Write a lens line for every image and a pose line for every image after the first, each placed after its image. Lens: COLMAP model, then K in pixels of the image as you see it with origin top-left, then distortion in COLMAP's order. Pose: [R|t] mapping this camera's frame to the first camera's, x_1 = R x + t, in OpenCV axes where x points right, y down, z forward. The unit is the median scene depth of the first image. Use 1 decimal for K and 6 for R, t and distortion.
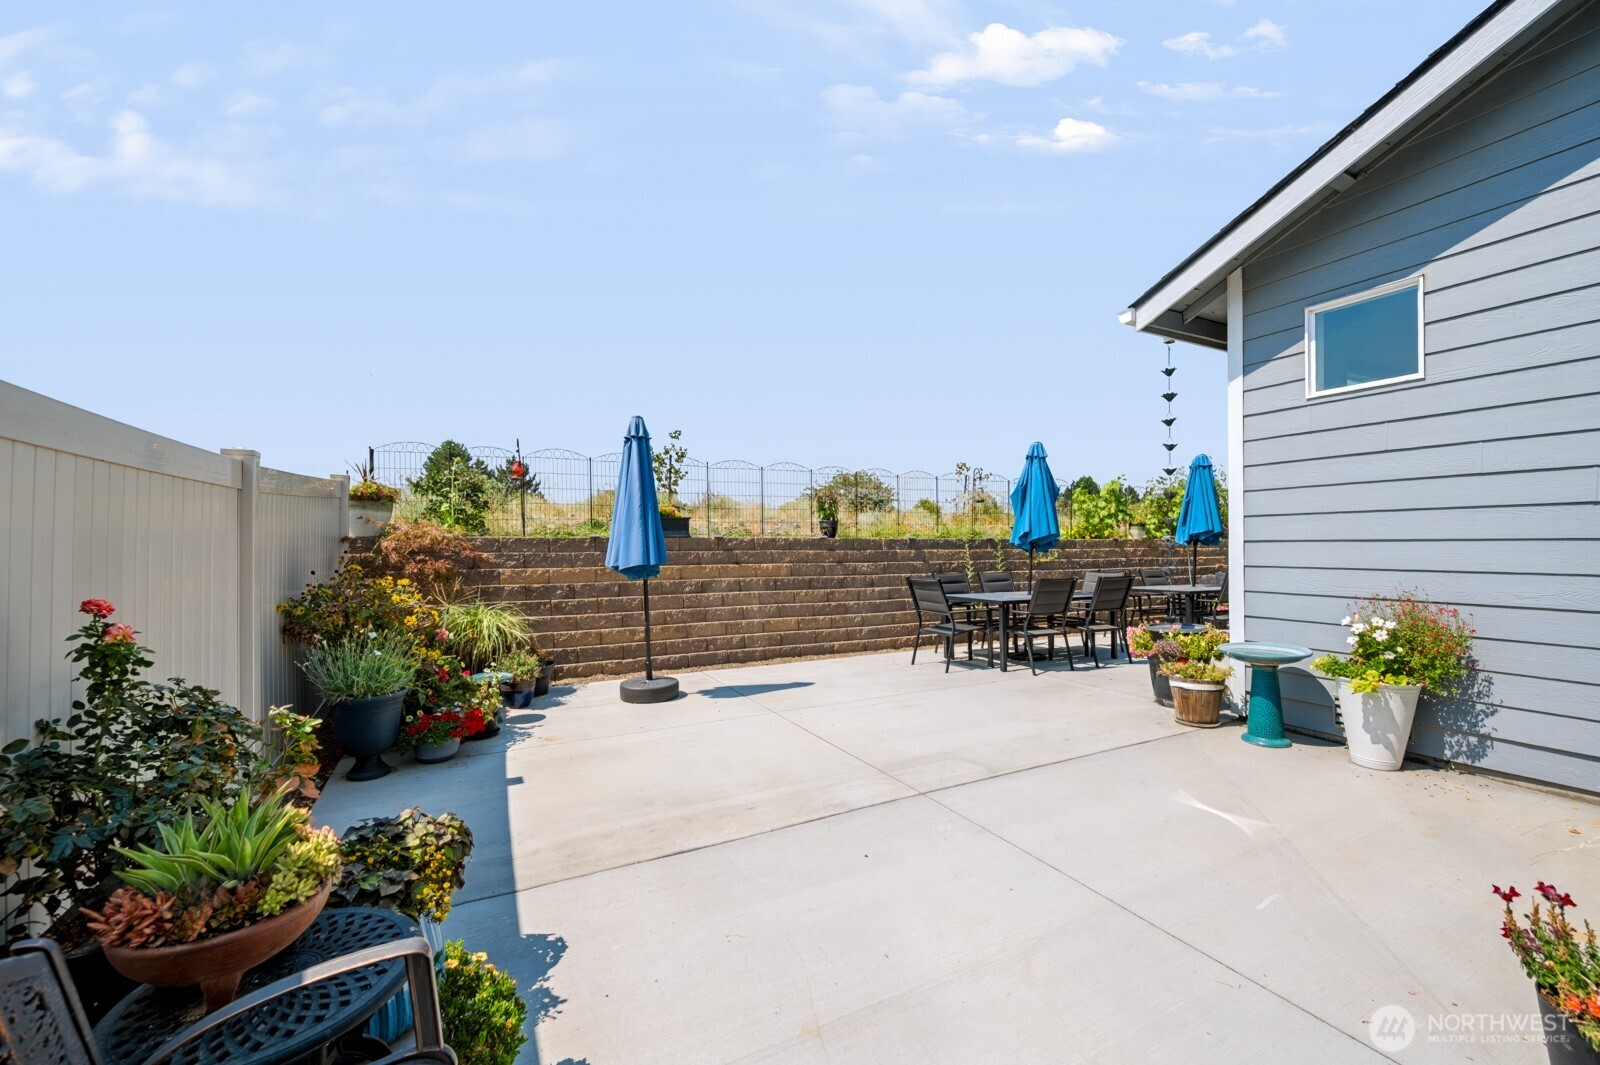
lens RADIAL K [[631.6, 0, 804.1], [0, 631.6, 537.5], [0, 0, 1]] dist [-0.001734, -0.000003]
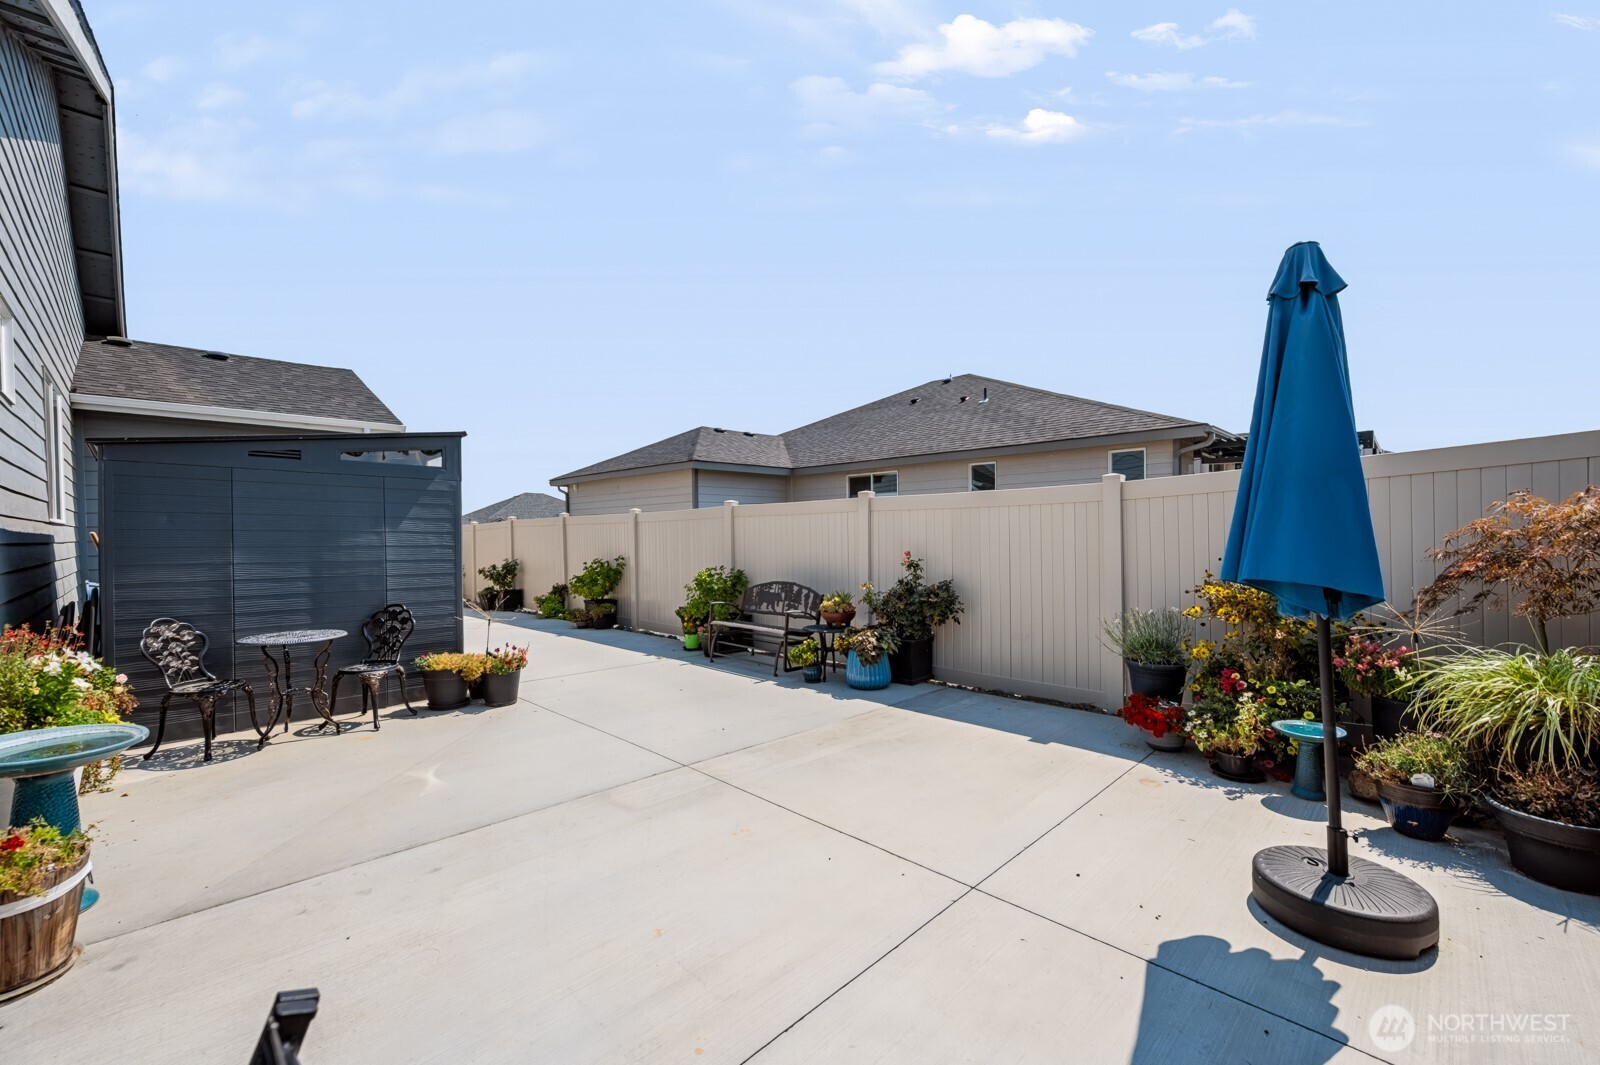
lens RADIAL K [[645.1, 0, 799.3], [0, 645.1, 541.5], [0, 0, 1]] dist [0.000078, -0.000065]
pose [[-0.952782, 0.016537, -0.303205, 0.294188], [0.016951, 0.999856, 0.001266, 0.012502], [0.303182, -0.003934, -0.952925, 1.893930]]
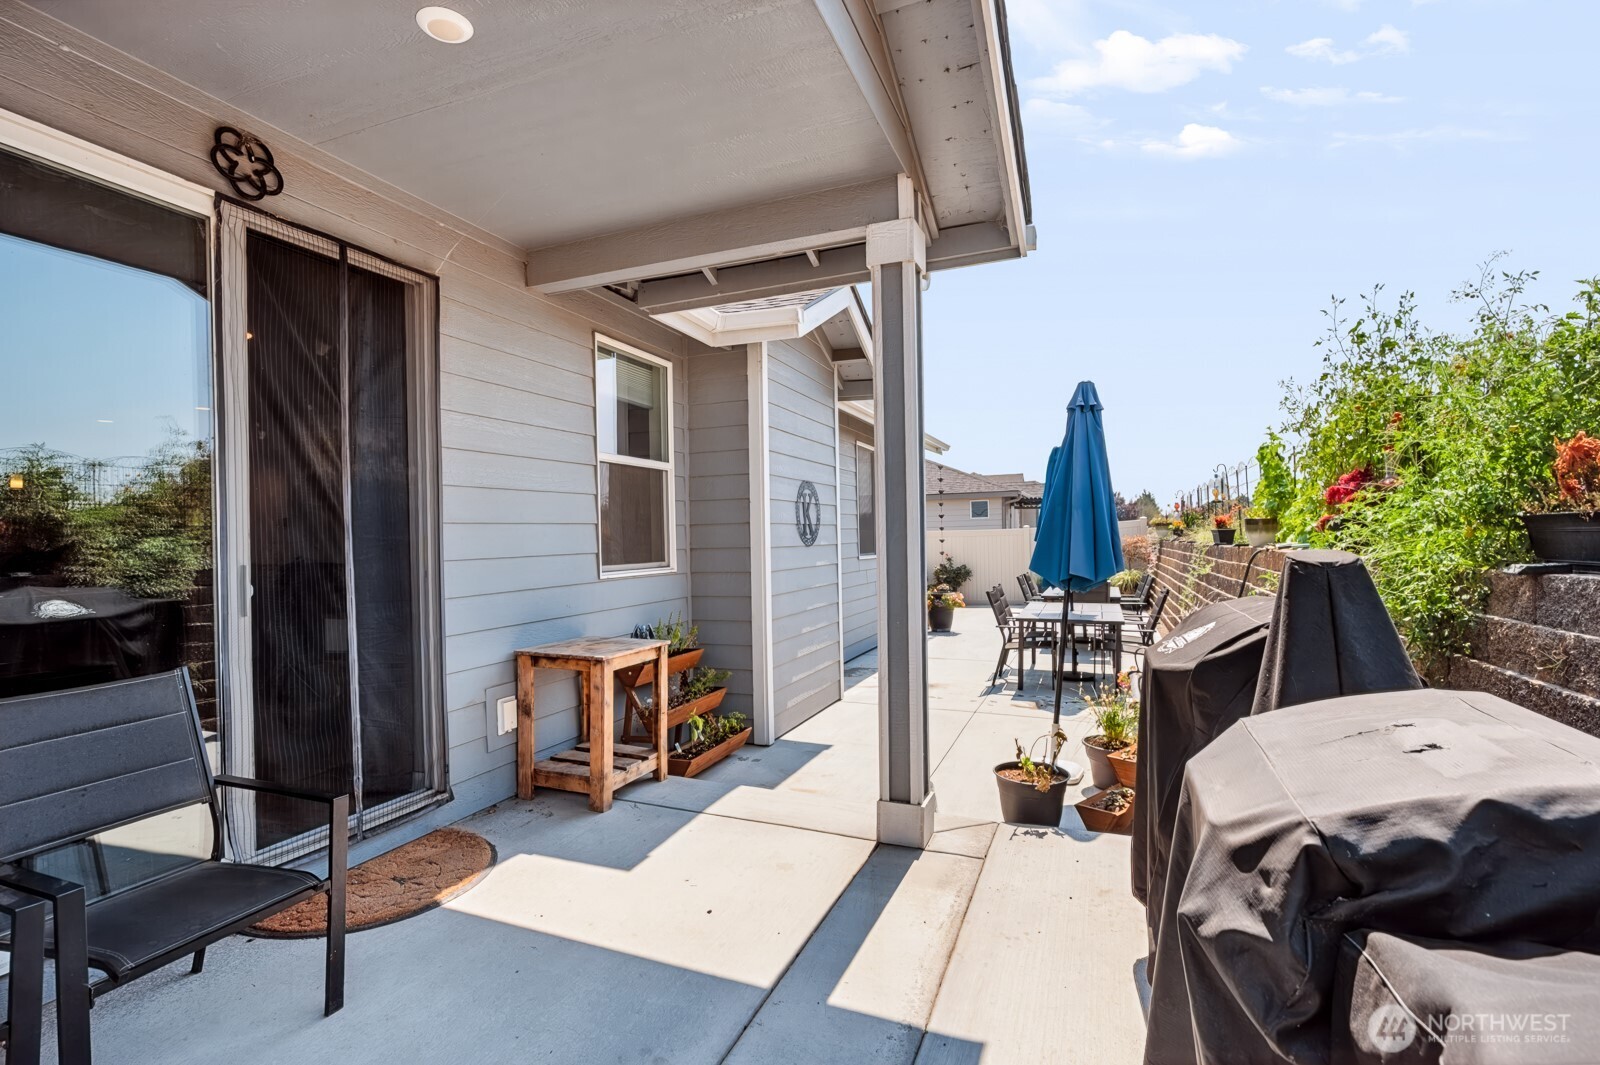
lens RADIAL K [[769.4, 0, 788.8], [0, 769.4, 536.4], [0, 0, 1]] dist [-0.001633, -0.000156]
pose [[-0.752044, 0.008080, -0.659063, 3.367810], [0.015796, 0.999859, -0.005767, -0.048127], [0.658924, -0.014747, -0.752065, 3.355144]]
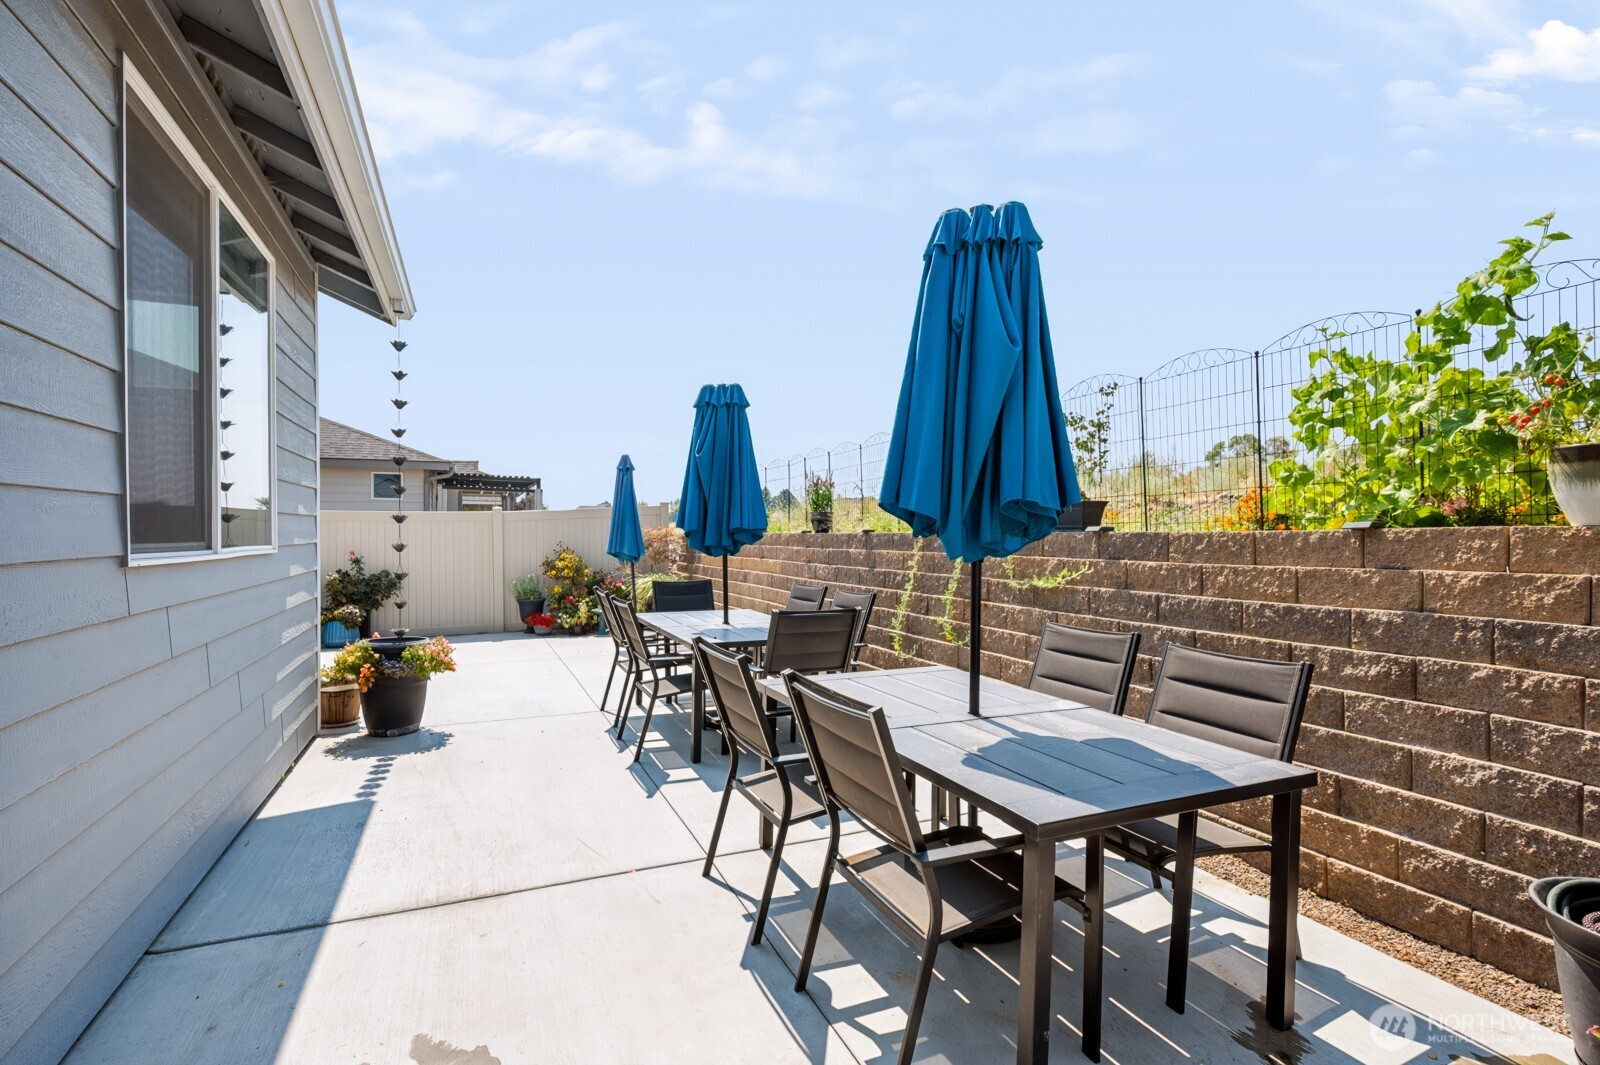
lens RADIAL K [[769.4, 0, 788.8], [0, 769.4, 536.4], [0, 0, 1]] dist [-0.001633, -0.000156]
pose [[-0.076134, 0.007360, -0.997070, 2.093293], [0.012898, 0.999896, 0.006396, -0.004932], [0.997014, -0.012373, -0.076221, 2.174902]]
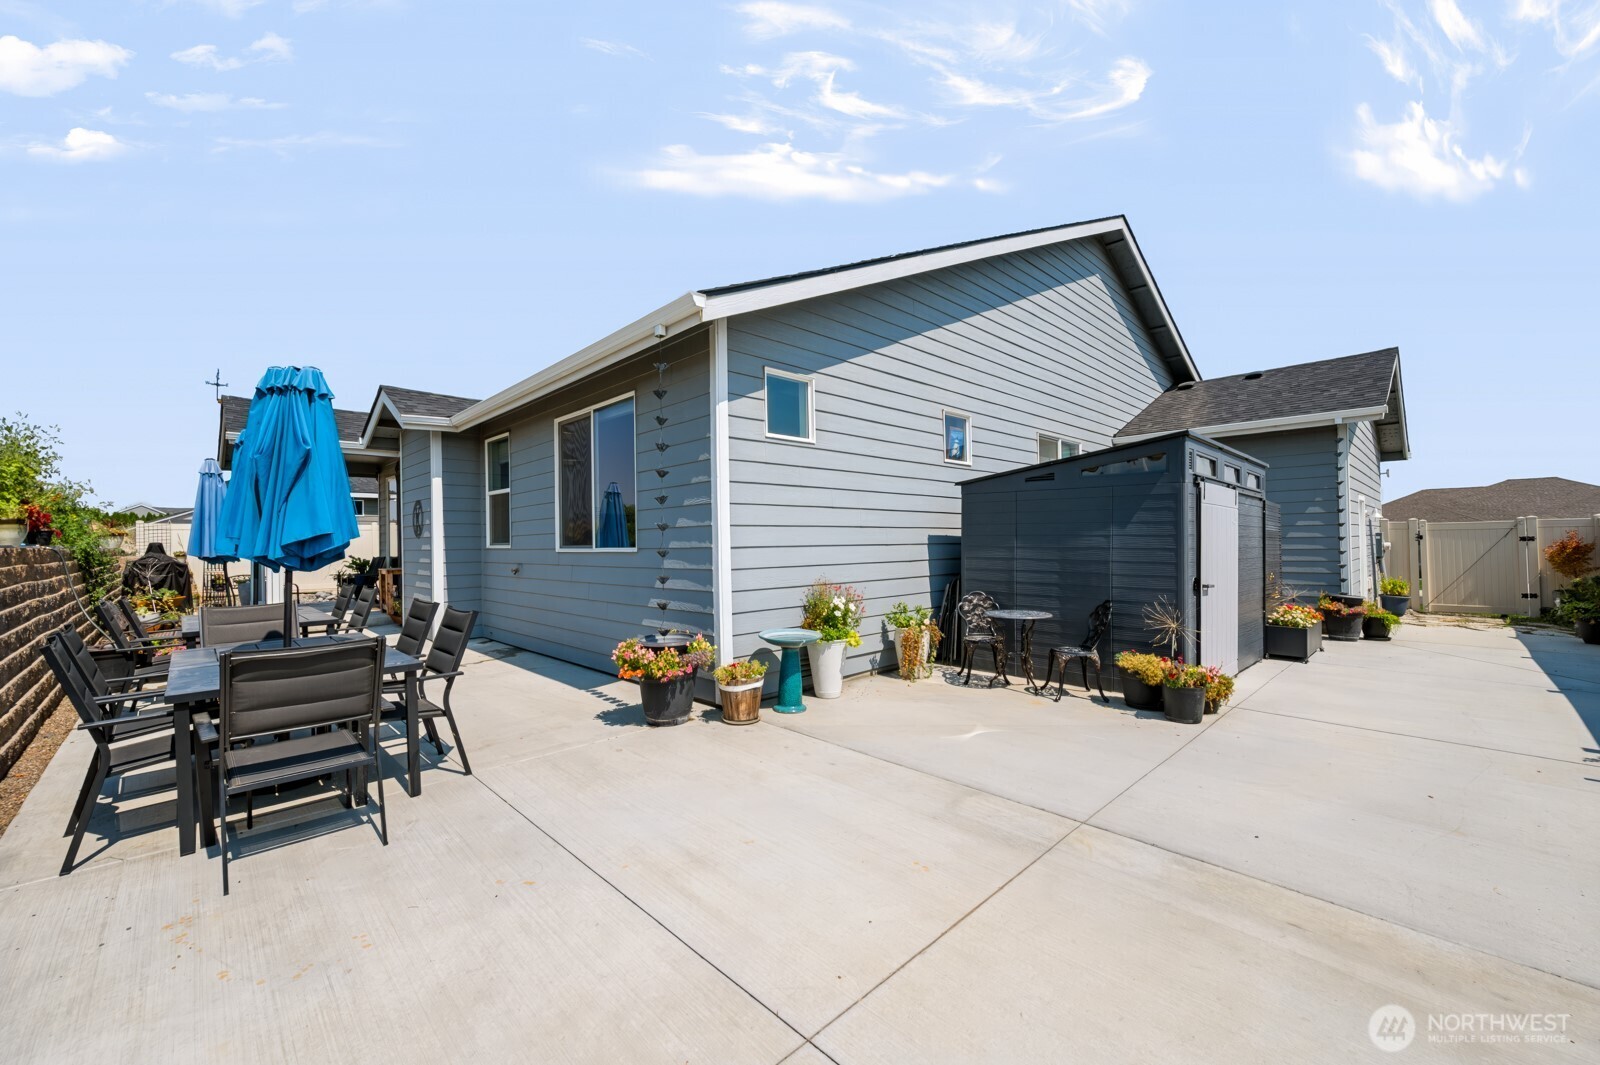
lens RADIAL K [[631.6, 0, 804.1], [0, 631.6, 537.5], [0, 0, 1]] dist [-0.001734, -0.000003]
pose [[-0.291471, 0.014656, 0.956467, -0.509036], [0.002088, 0.999890, -0.014685, 0.004543], [-0.956577, -0.002283, -0.291470, 1.464139]]
